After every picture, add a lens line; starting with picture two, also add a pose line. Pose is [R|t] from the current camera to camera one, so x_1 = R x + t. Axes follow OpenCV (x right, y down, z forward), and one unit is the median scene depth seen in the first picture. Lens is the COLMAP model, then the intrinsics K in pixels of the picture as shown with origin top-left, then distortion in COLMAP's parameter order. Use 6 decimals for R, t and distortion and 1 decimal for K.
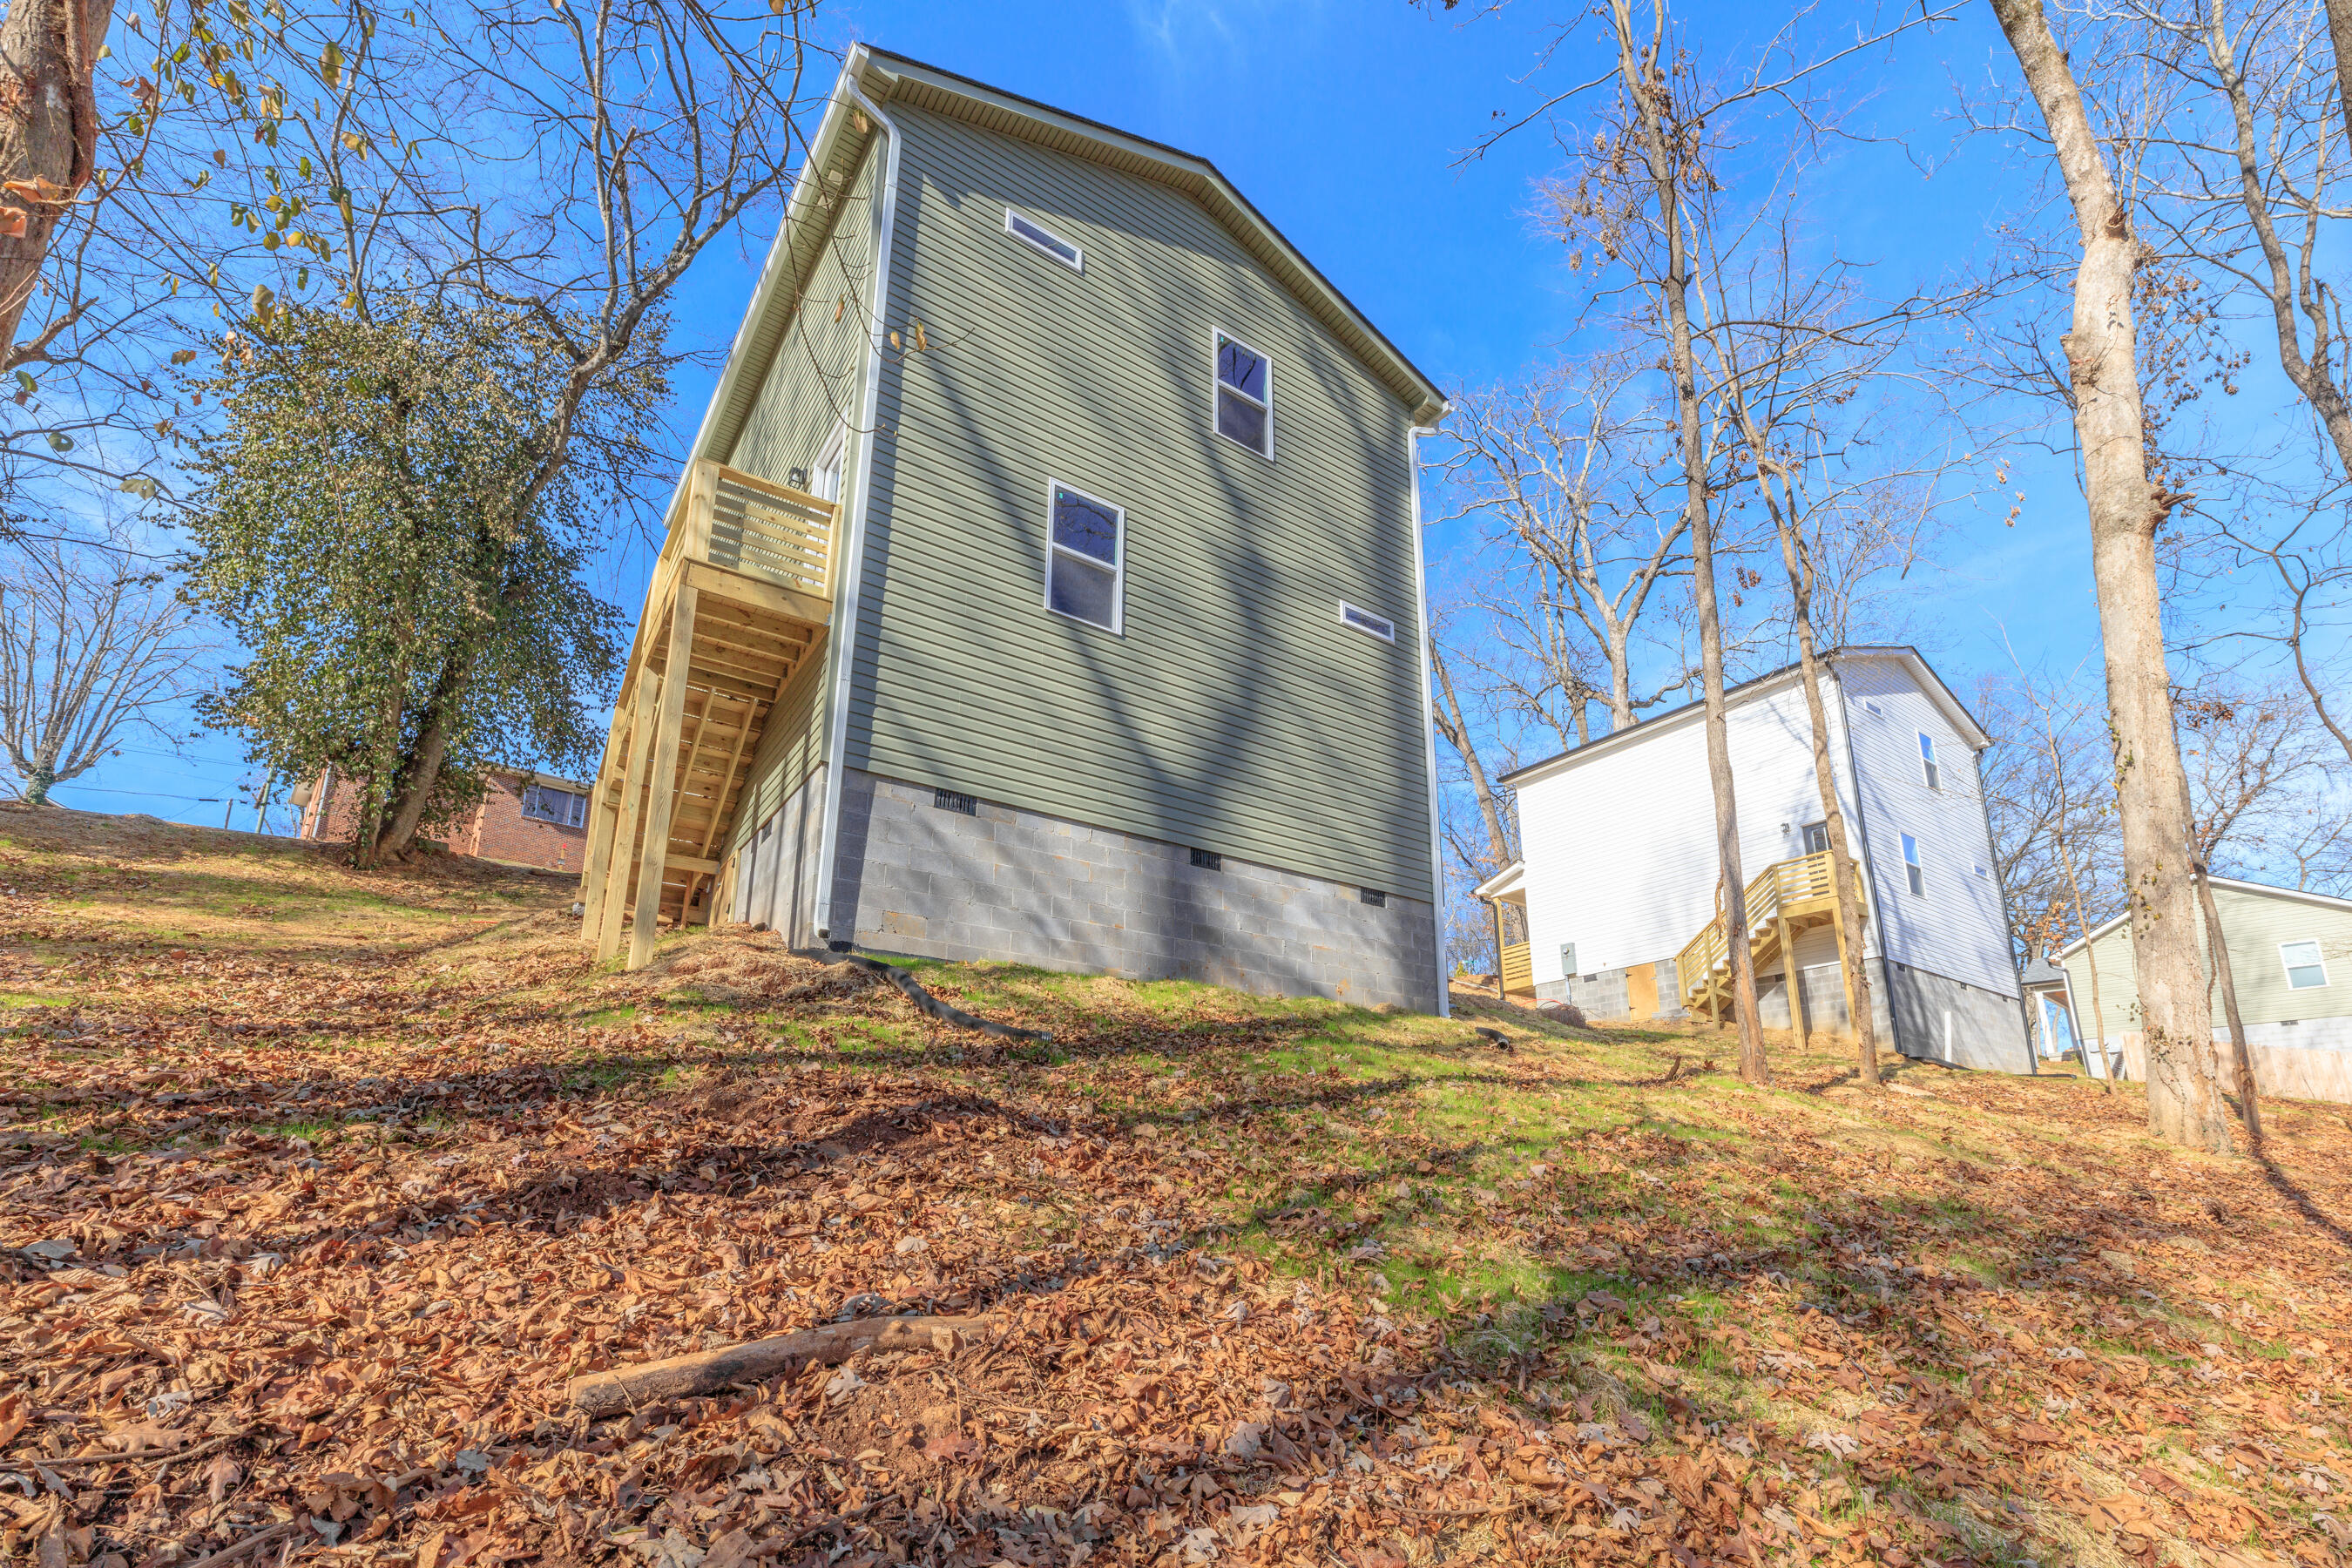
lens RADIAL K [[1057.9, 0, 1176.7], [0, 1057.9, 768.6], [0, 0, 1]] dist [0.003598, 0.000195]
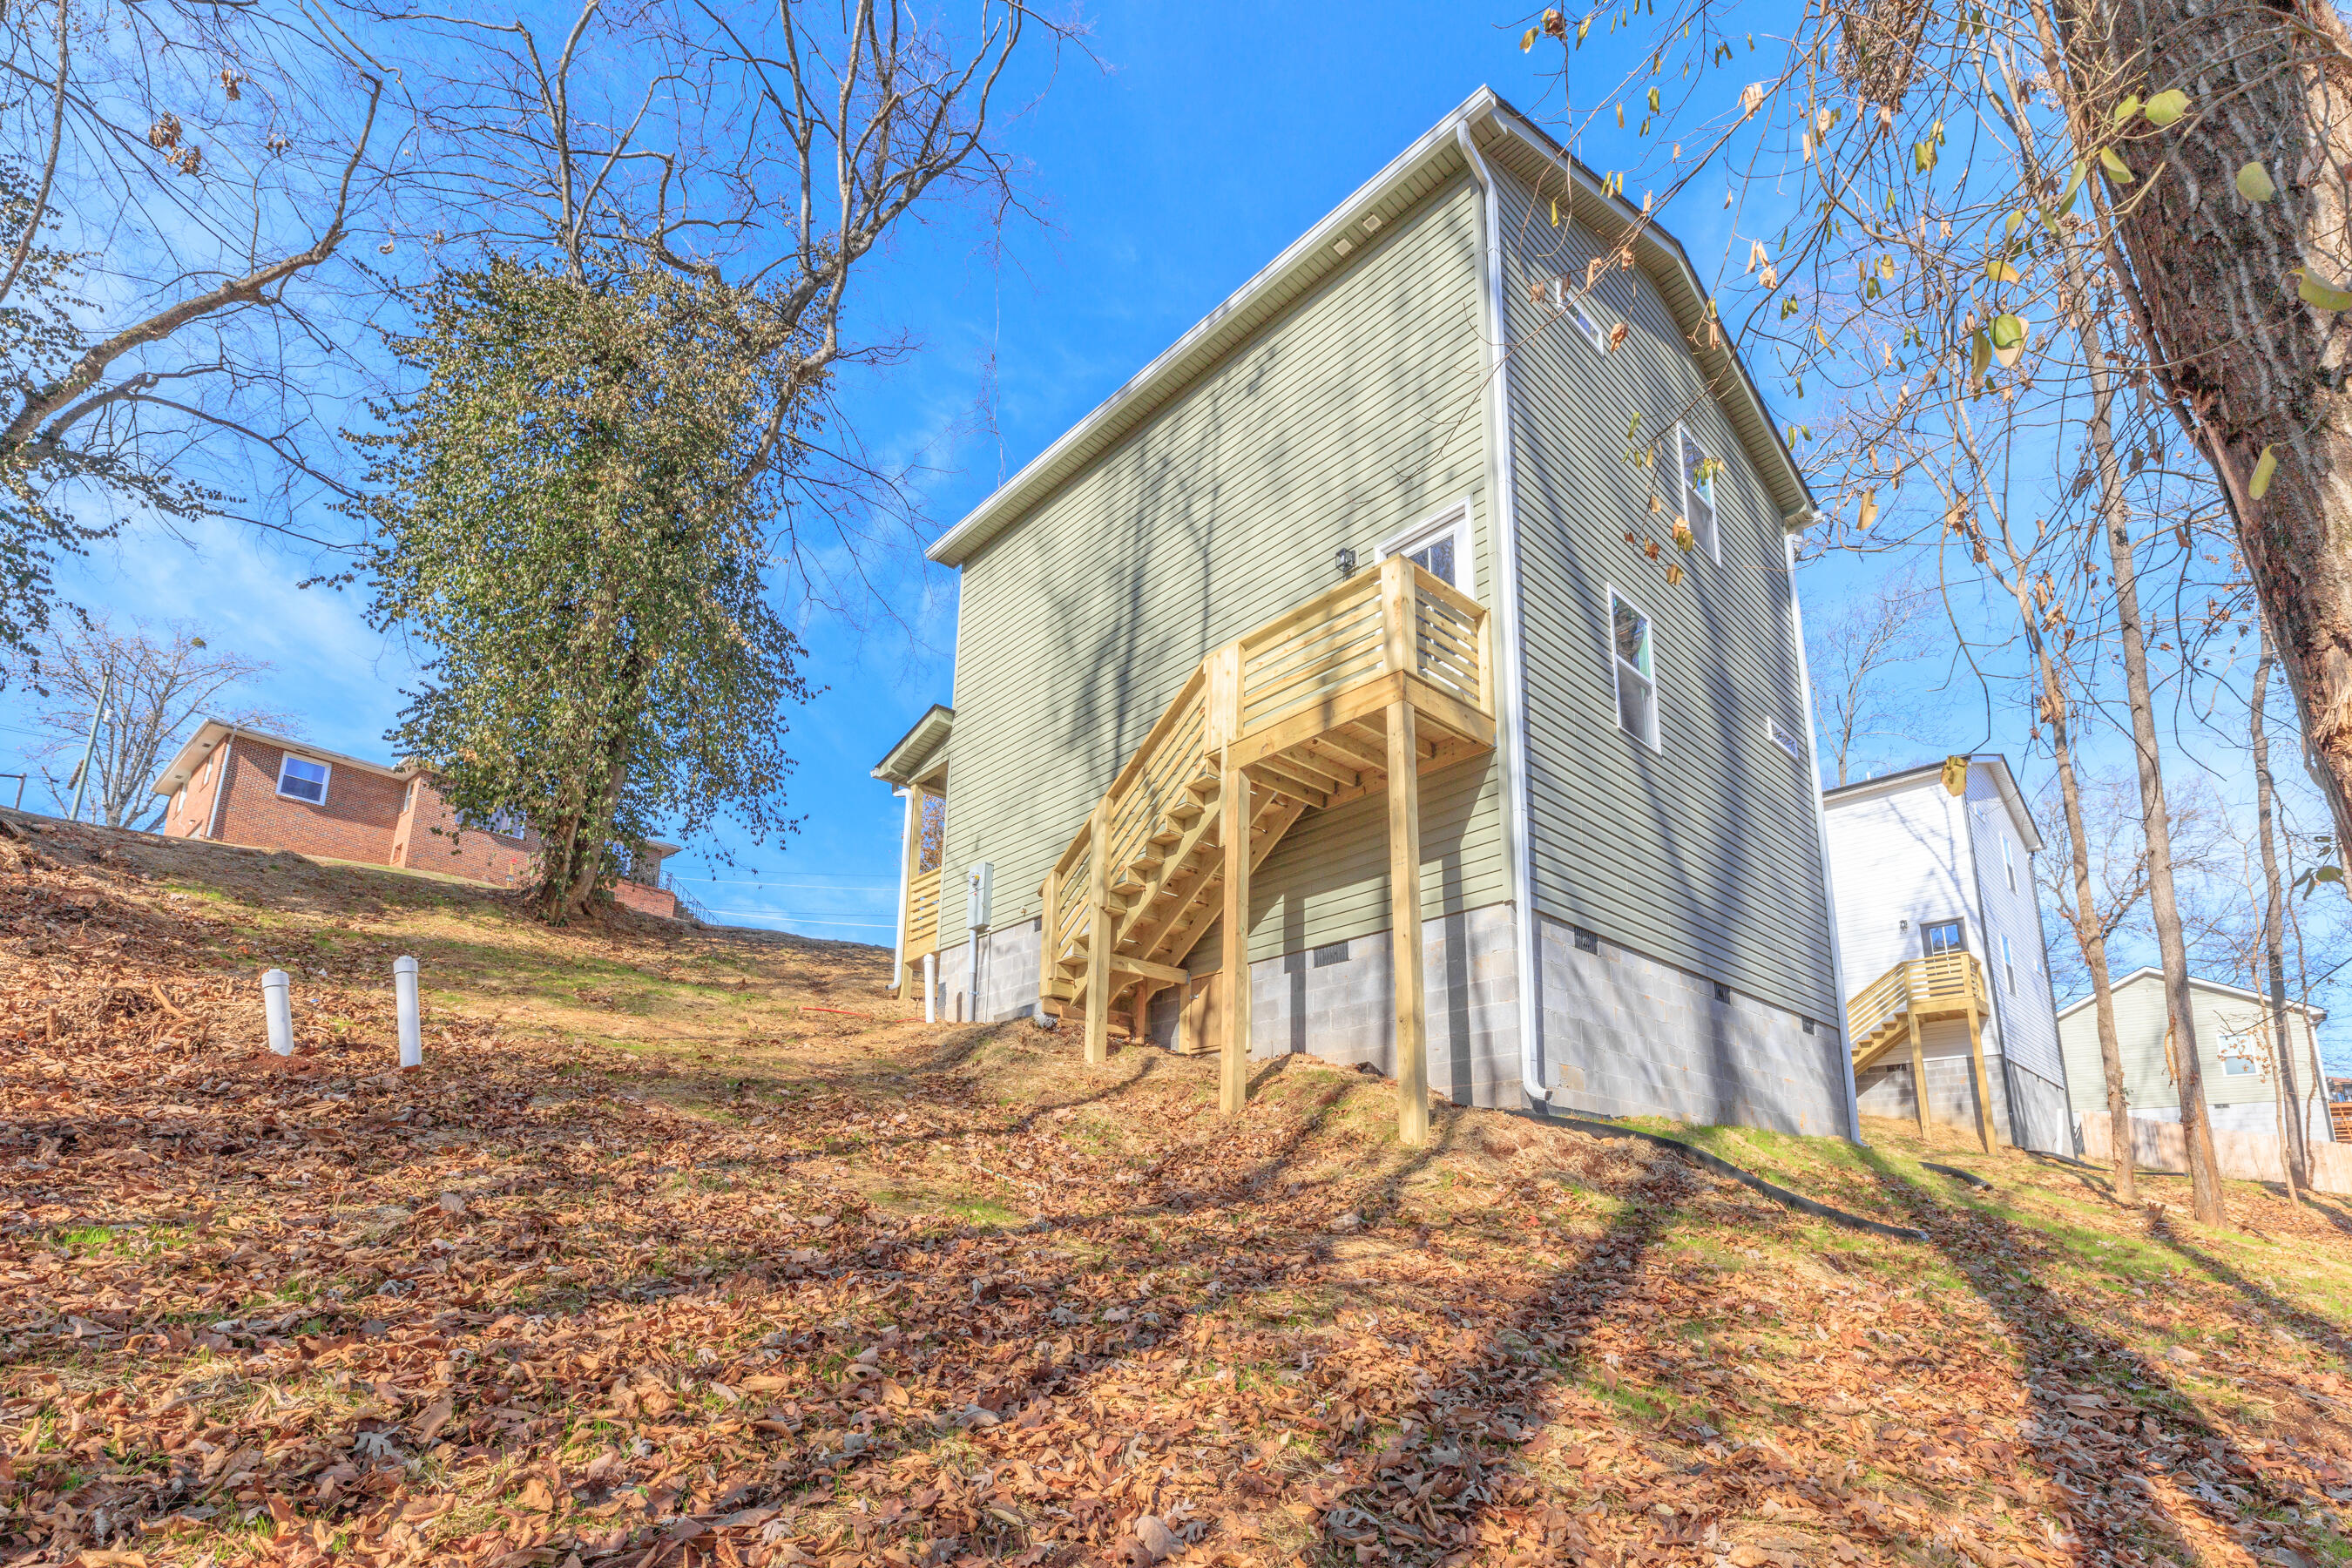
lens RADIAL K [[1091.2, 0, 1176.8], [0, 1091.2, 831.4], [0, 0, 1]] dist [-0.000175, 0.000030]
pose [[0.989639, 0.053037, 0.133427, -0.453695], [-0.058001, 0.997751, 0.033590, -0.049203], [-0.131345, -0.040981, 0.990489, 0.063326]]
